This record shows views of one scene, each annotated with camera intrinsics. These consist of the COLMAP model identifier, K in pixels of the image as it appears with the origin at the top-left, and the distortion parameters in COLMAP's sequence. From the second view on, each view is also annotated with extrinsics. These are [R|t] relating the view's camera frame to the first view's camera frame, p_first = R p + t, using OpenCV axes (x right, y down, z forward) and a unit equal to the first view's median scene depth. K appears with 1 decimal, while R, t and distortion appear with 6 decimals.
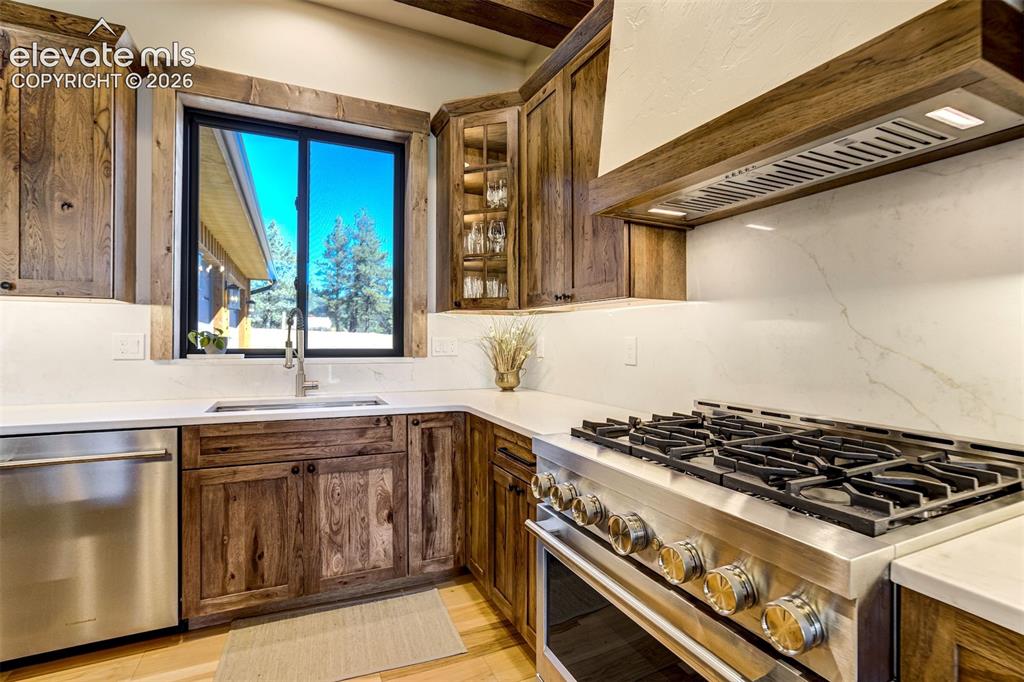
lens RADIAL K [[489.2, 0, 510.3], [0, 489.2, 338.0], [0, 0, 1]] dist [-0.029832, 0.018631]
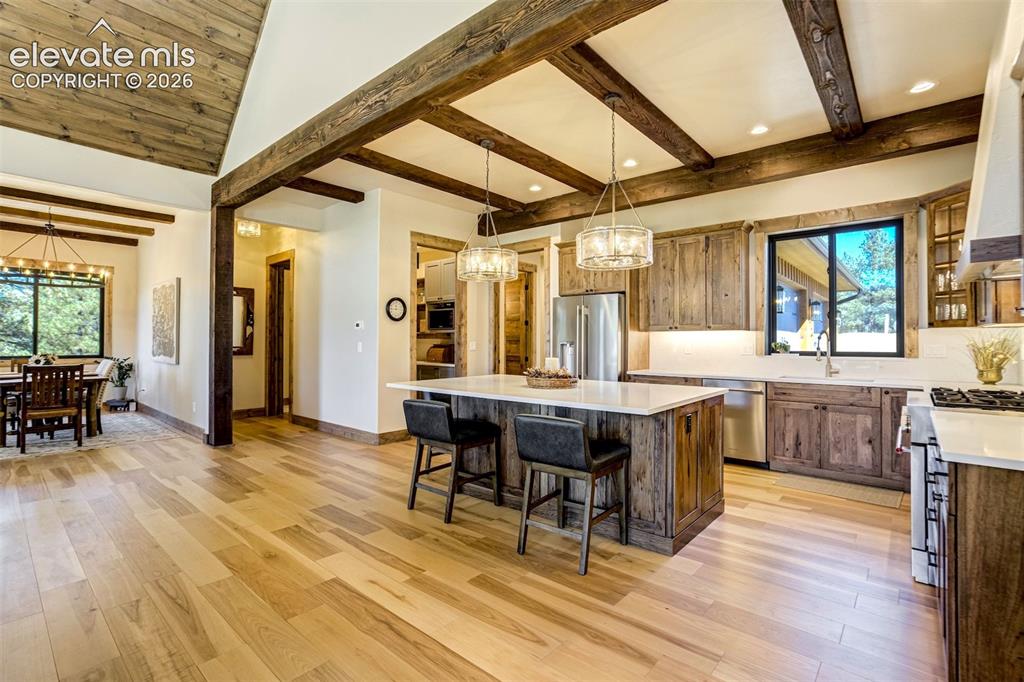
lens RADIAL K [[489.2, 0, 517.2], [0, 489.2, 342.7], [0, 0, 1]] dist [-0.029832, 0.018631]
pose [[0.453474, -0.005128, -0.891255, 0.790382], [0.006196, 0.999977, -0.002601, -0.016106], [0.891248, -0.004342, 0.453496, -1.042023]]
